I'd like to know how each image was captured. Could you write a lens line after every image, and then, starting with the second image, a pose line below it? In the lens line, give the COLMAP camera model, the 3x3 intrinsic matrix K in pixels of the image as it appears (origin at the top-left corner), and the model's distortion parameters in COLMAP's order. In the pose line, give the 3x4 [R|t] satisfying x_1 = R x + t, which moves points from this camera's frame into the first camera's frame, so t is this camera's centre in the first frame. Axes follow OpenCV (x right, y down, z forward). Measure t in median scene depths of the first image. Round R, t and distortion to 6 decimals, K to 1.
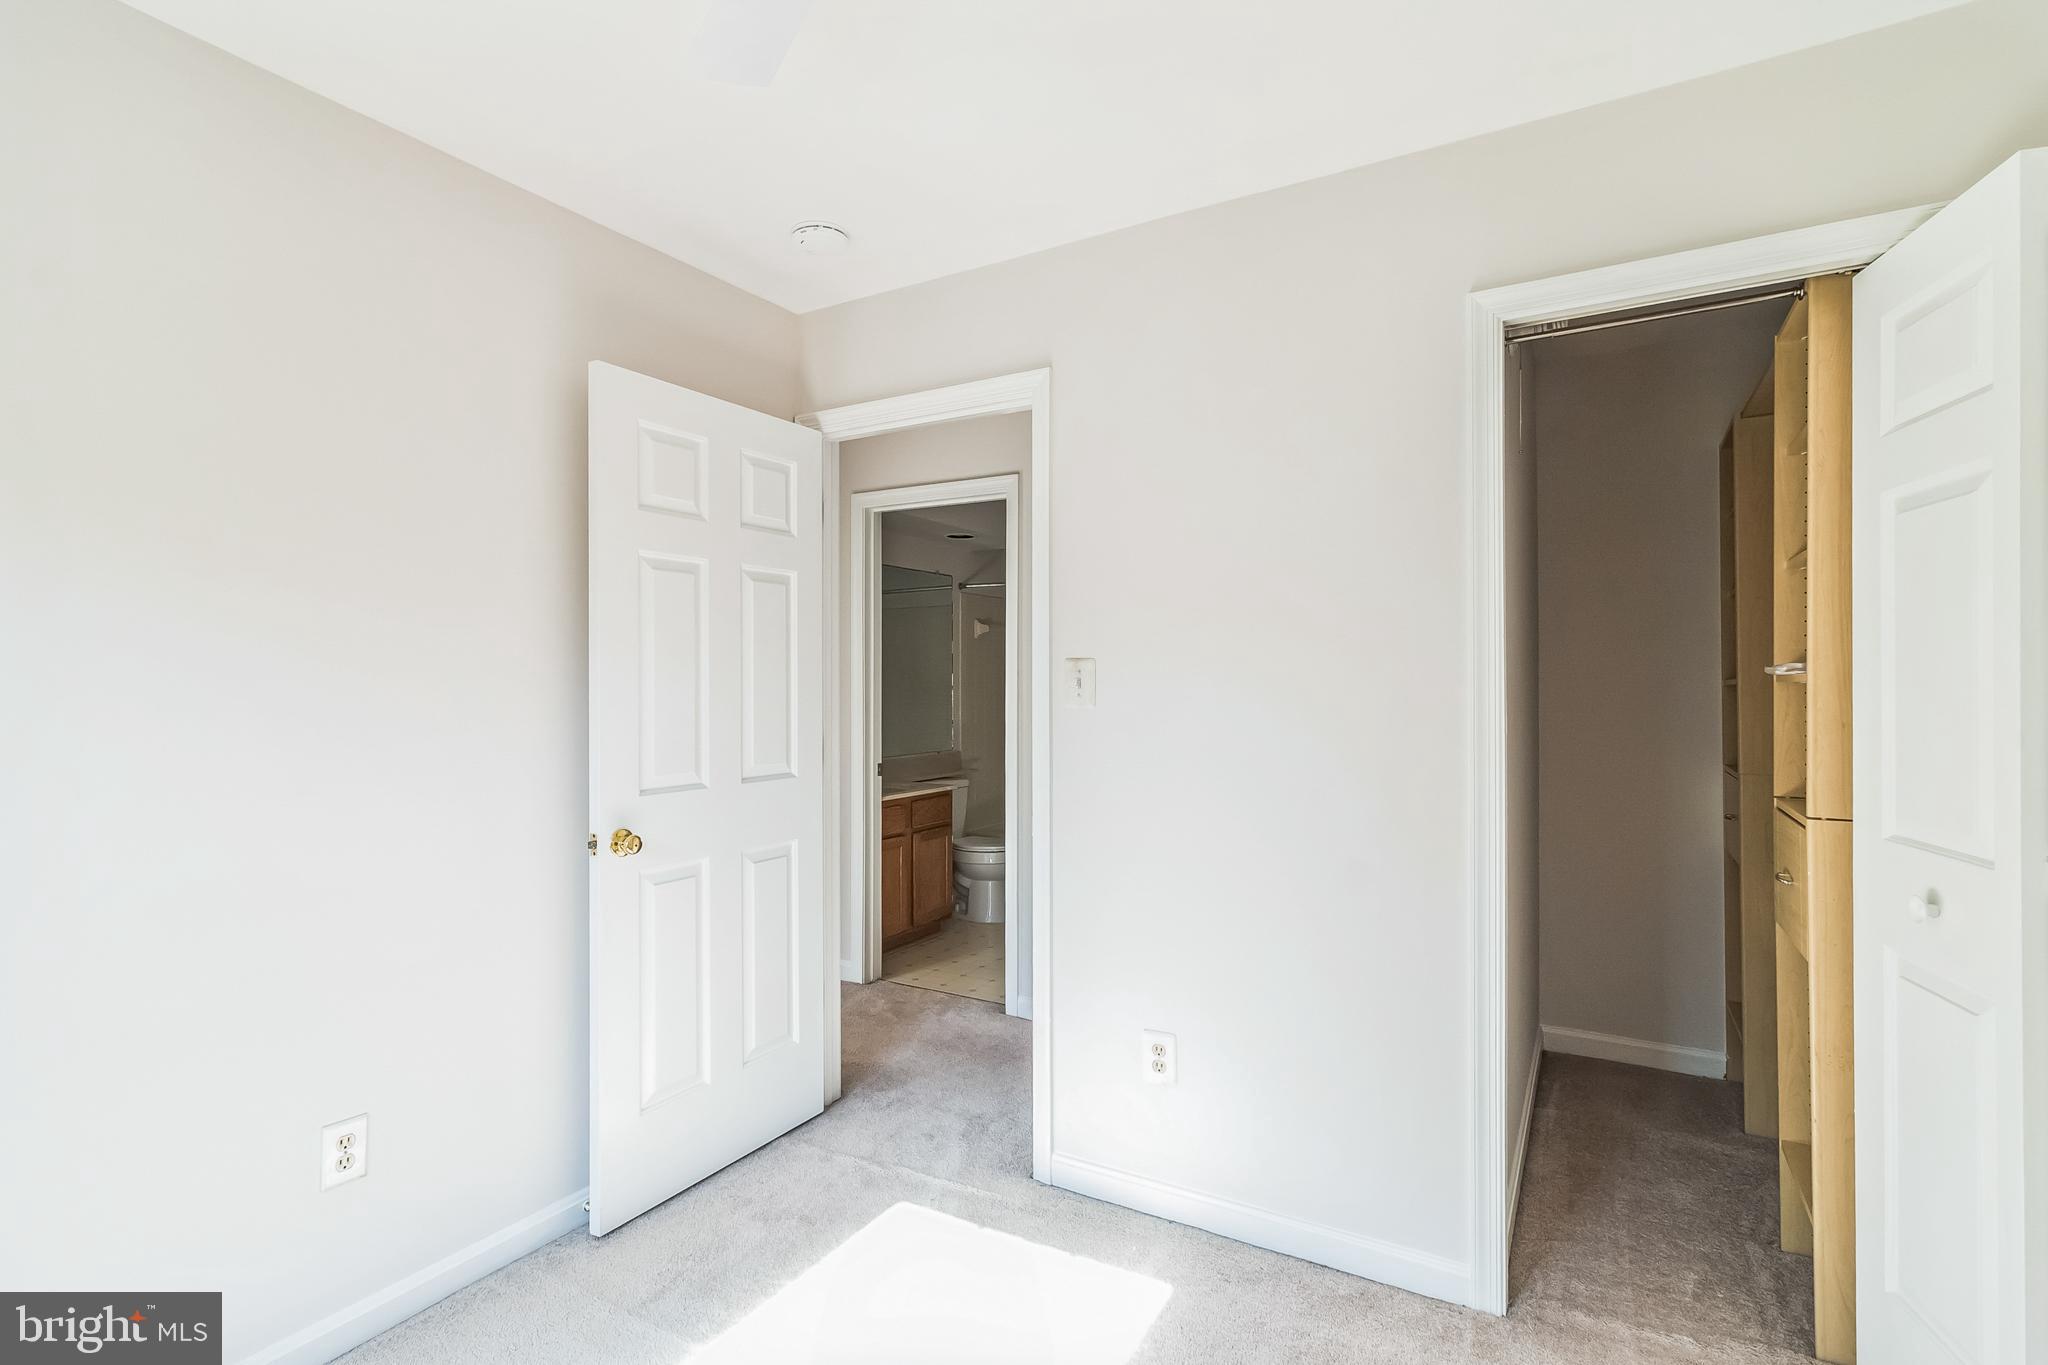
lens RADIAL K [[963.7, 0, 1022.6], [0, 963.7, 672.4], [0, 0, 1]] dist [-0.002781, -0.000297]
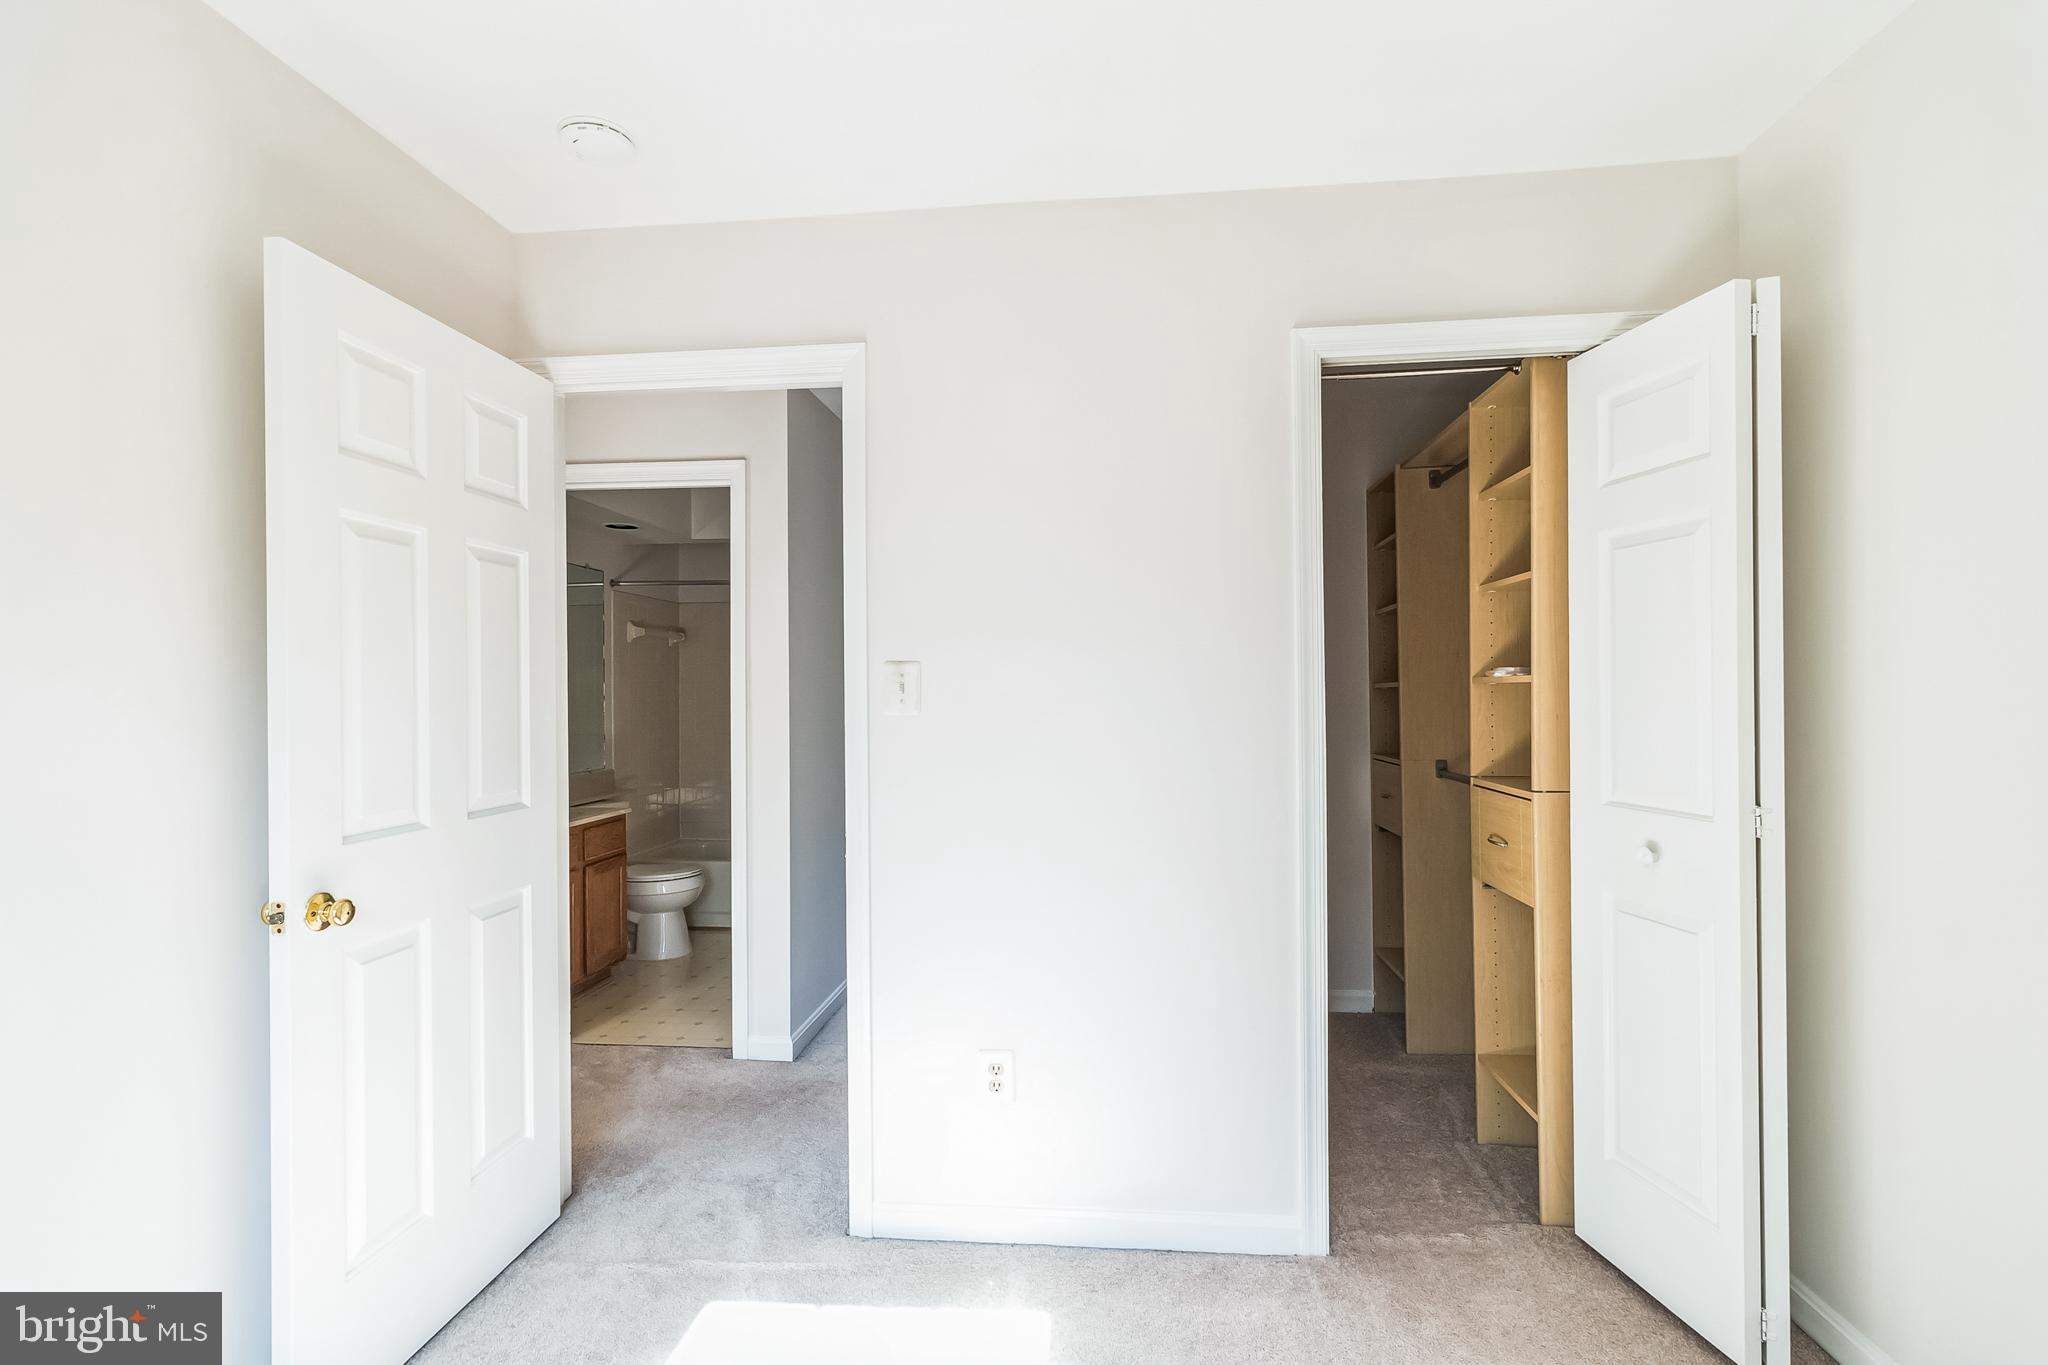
lens RADIAL K [[951.8, 0, 1024.5], [0, 951.8, 680.1], [0, 0, 1]] dist [-0.003003, -0.000058]
pose [[0.906134, -0.001884, 0.422987, -0.219513], [0.002785, 0.999995, -0.001512, 0.005284], [-0.422982, 0.002547, 0.906135, 0.119904]]
